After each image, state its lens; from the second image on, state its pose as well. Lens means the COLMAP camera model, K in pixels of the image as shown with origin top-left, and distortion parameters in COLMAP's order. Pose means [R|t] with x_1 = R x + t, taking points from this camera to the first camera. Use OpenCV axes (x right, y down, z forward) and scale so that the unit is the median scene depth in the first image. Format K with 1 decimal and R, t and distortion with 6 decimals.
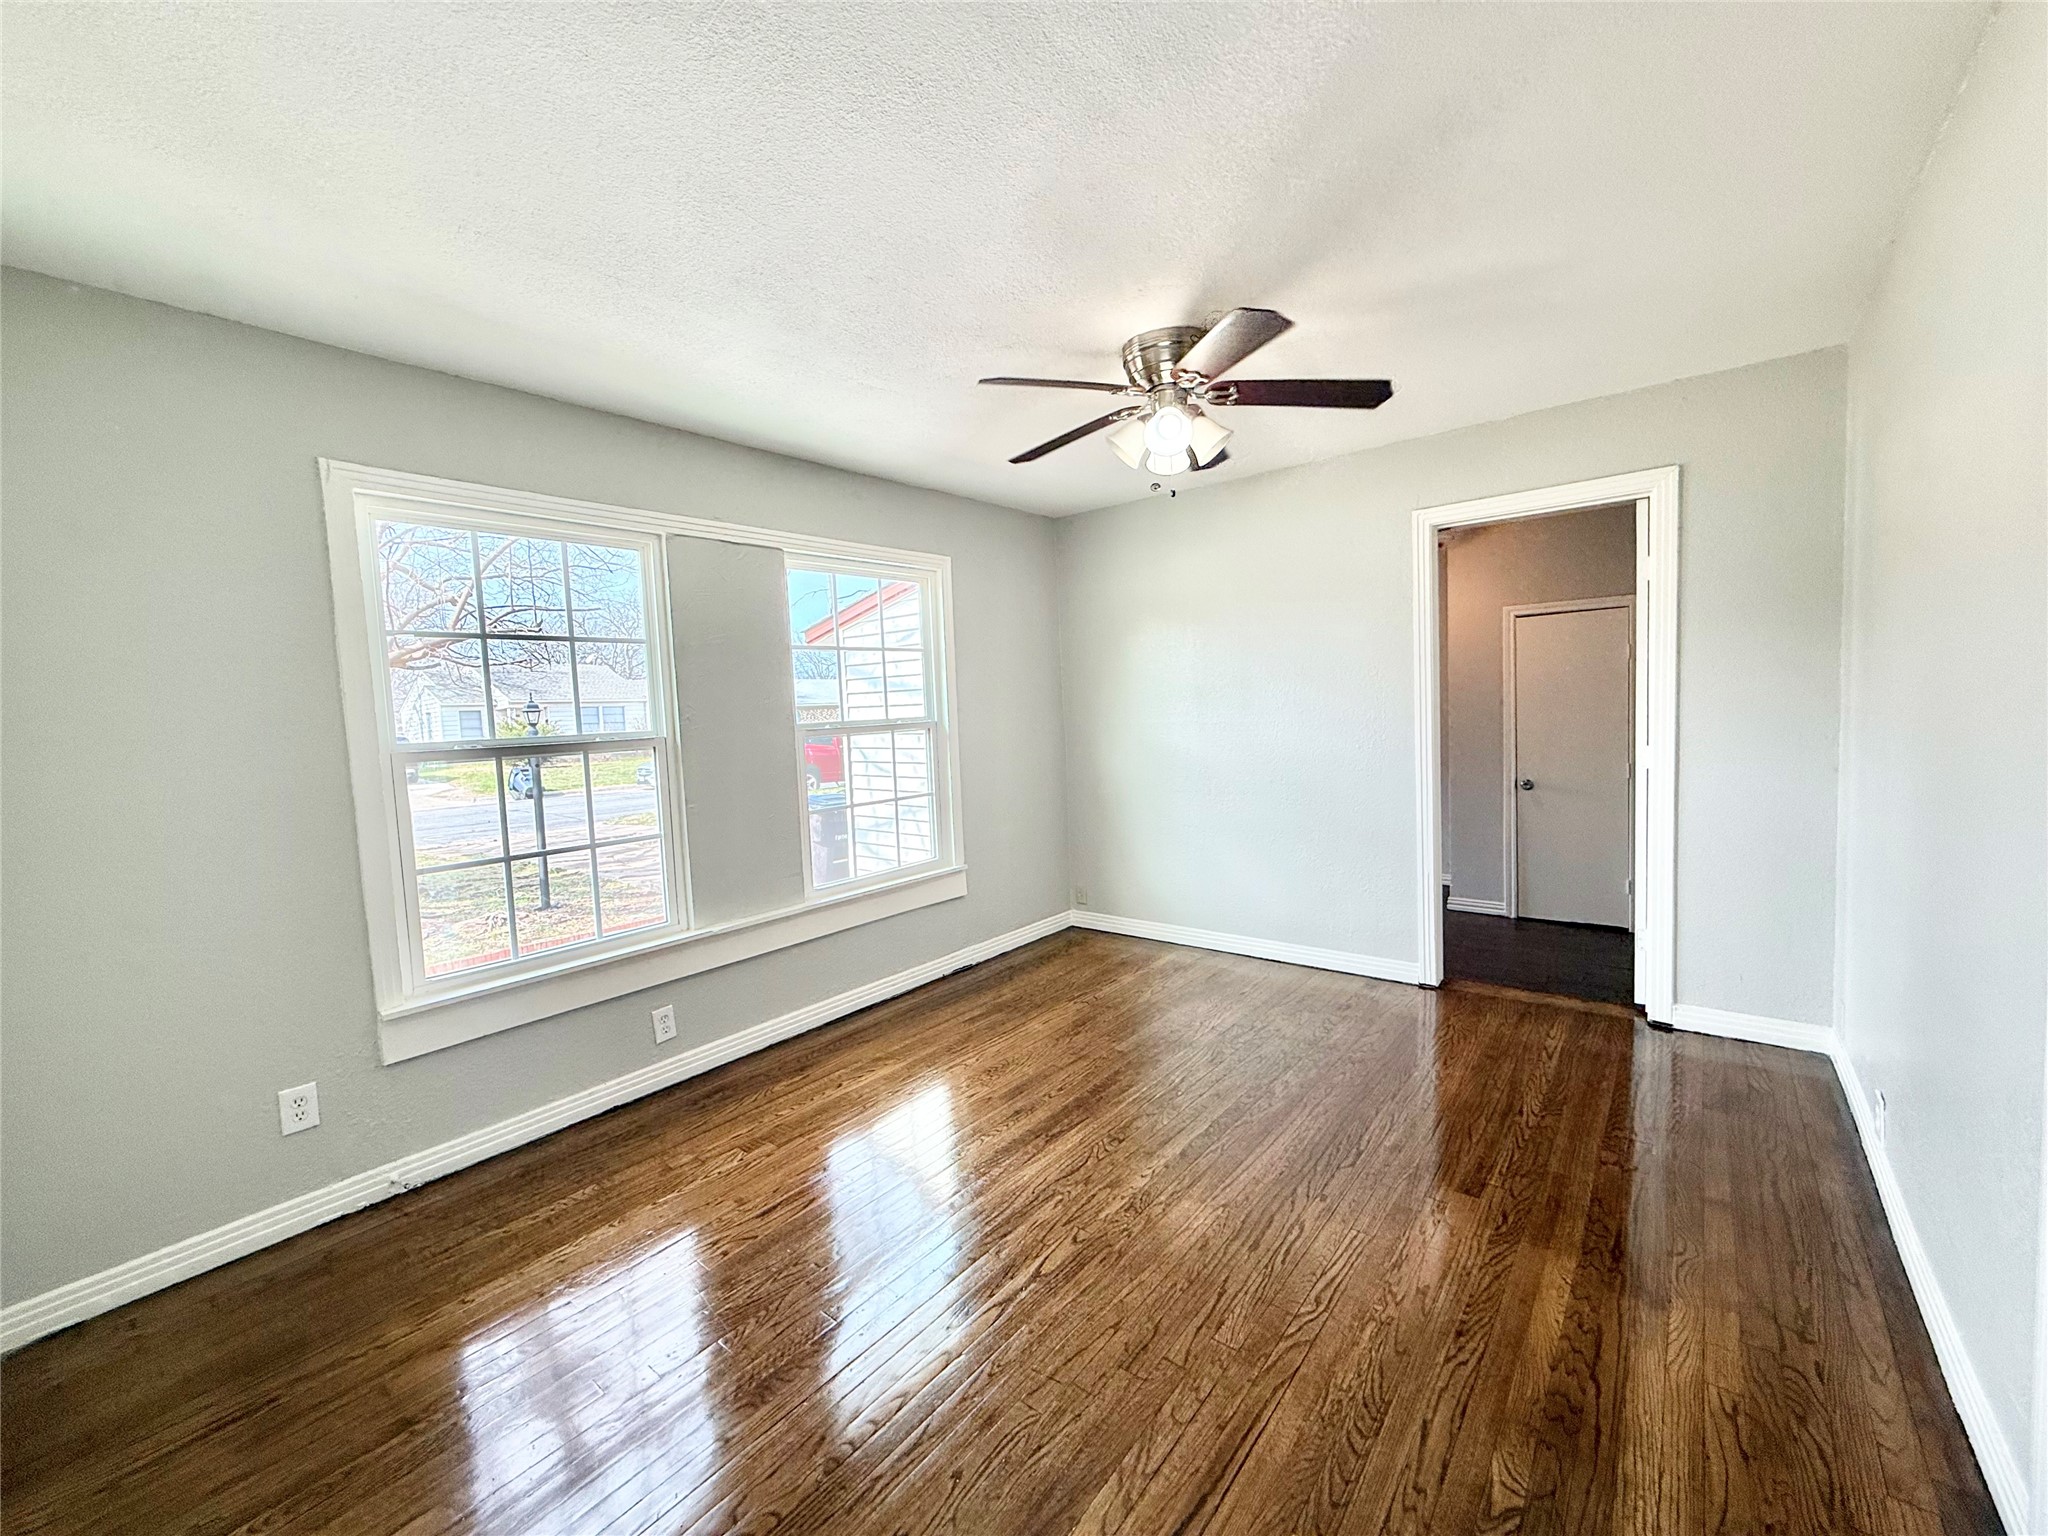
lens RADIAL K [[815.4, 0, 1020.6], [0, 815.4, 766.5], [0, 0, 1]] dist [0.000533, 0.000037]
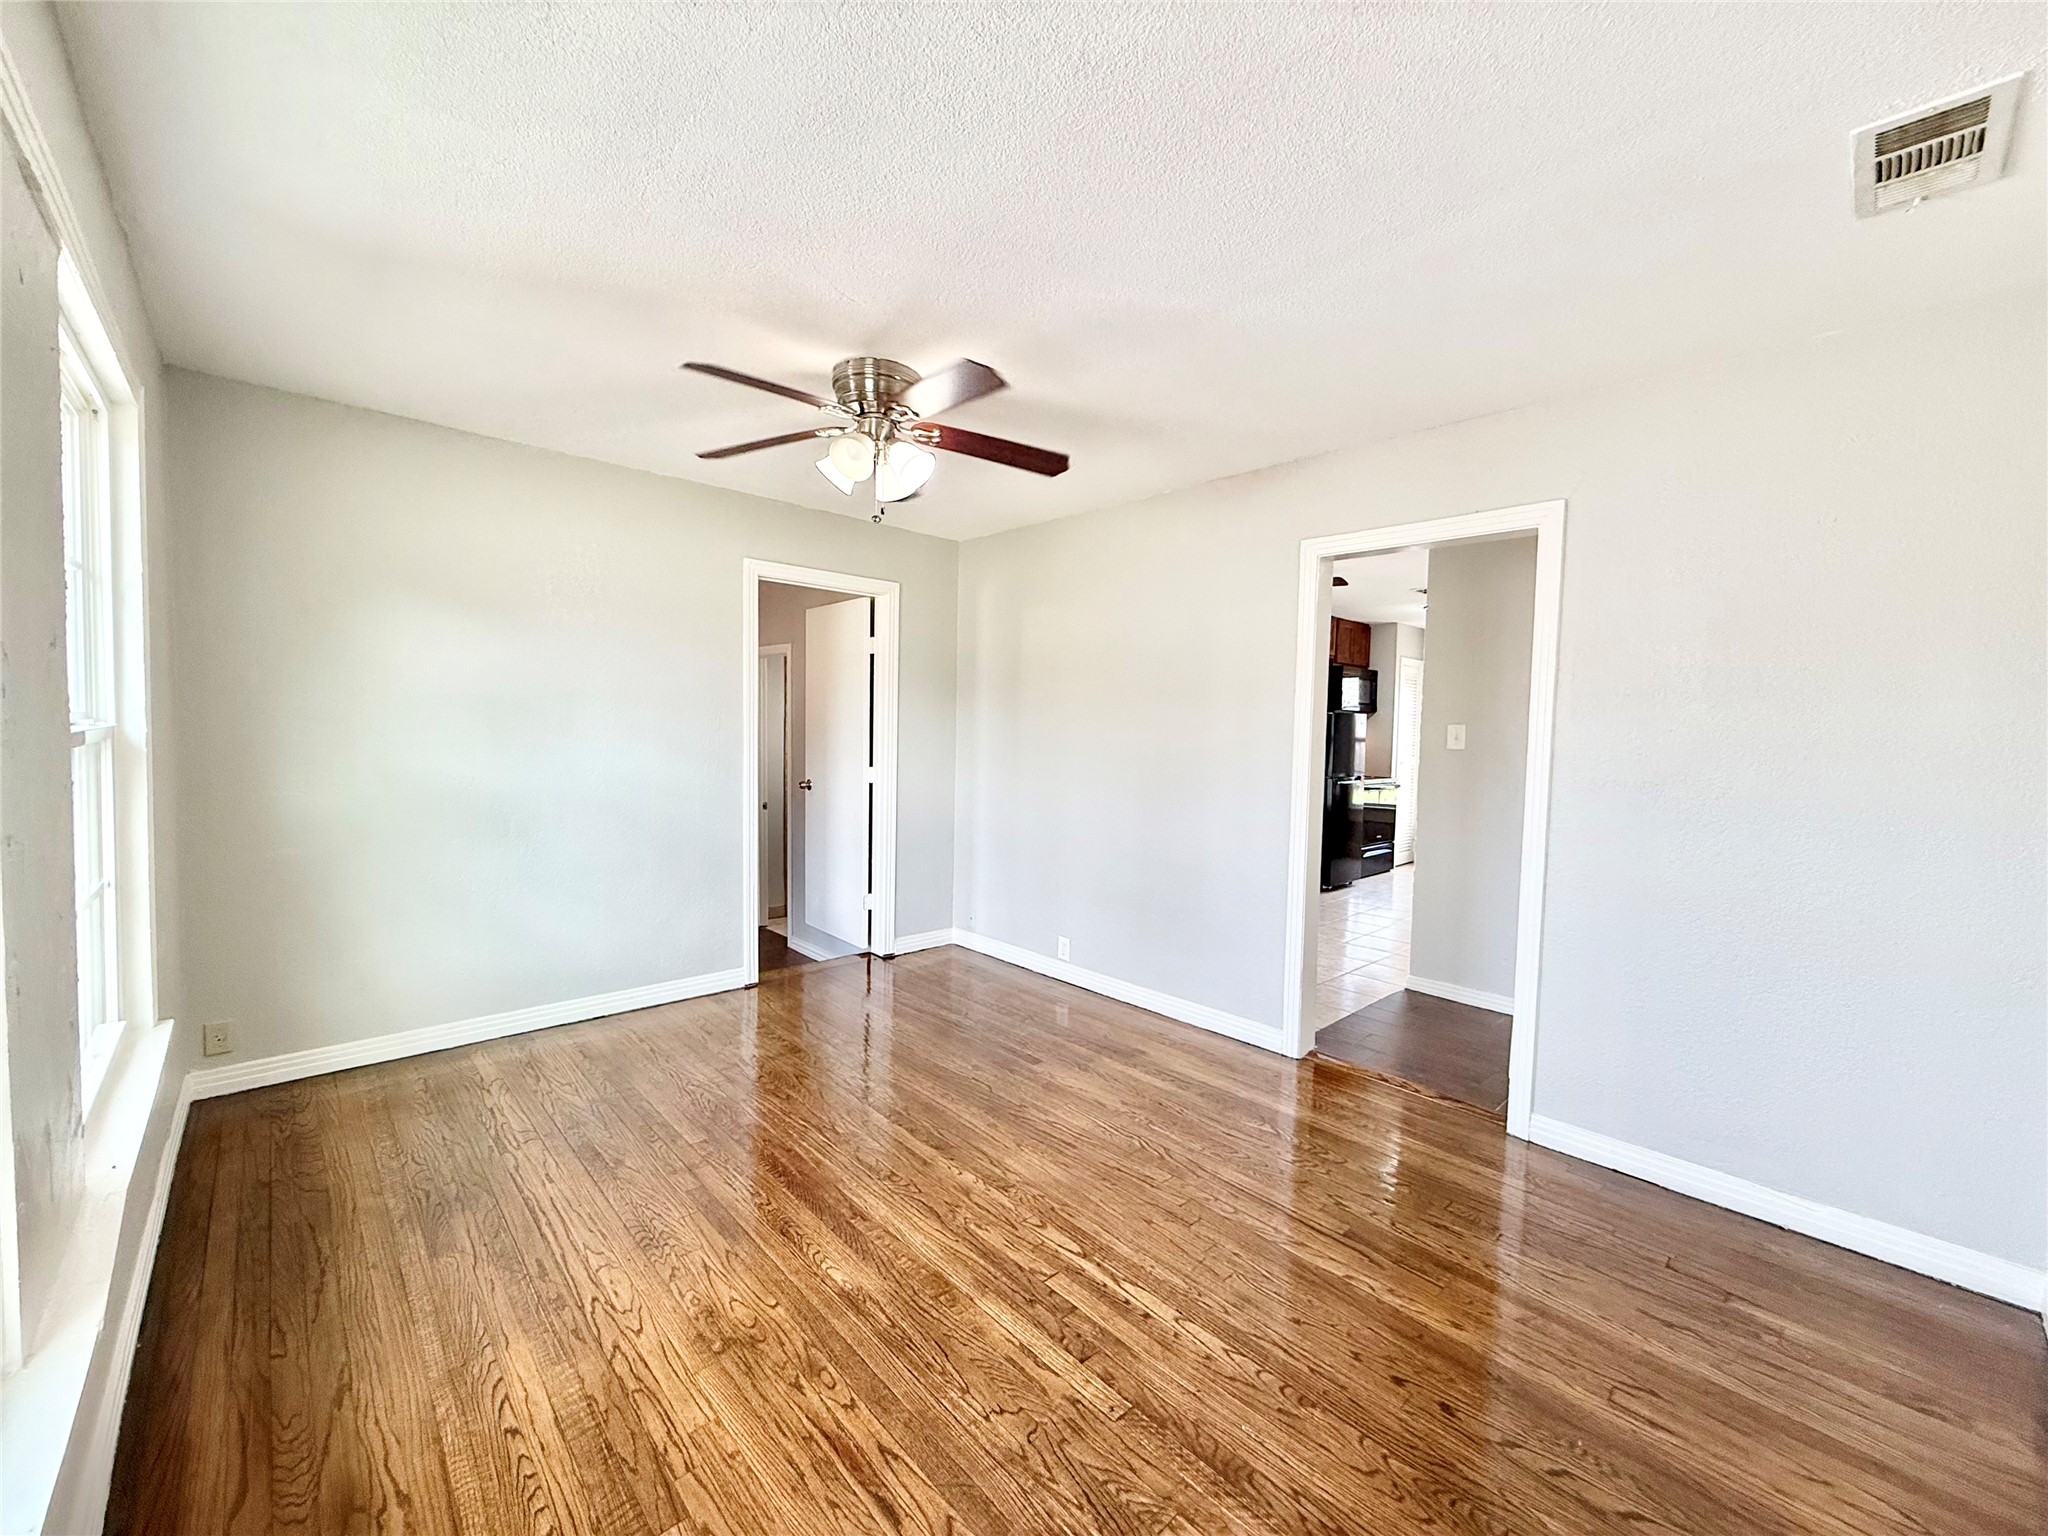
lens RADIAL K [[815.4, 0, 1020.6], [0, 815.4, 766.5], [0, 0, 1]] dist [0.000533, 0.000037]
pose [[0.132237, -0.004306, 0.991209, -0.667323], [0.043821, 0.999038, -0.001507, -0.012346], [-0.990249, 0.043635, 0.132299, 0.579161]]
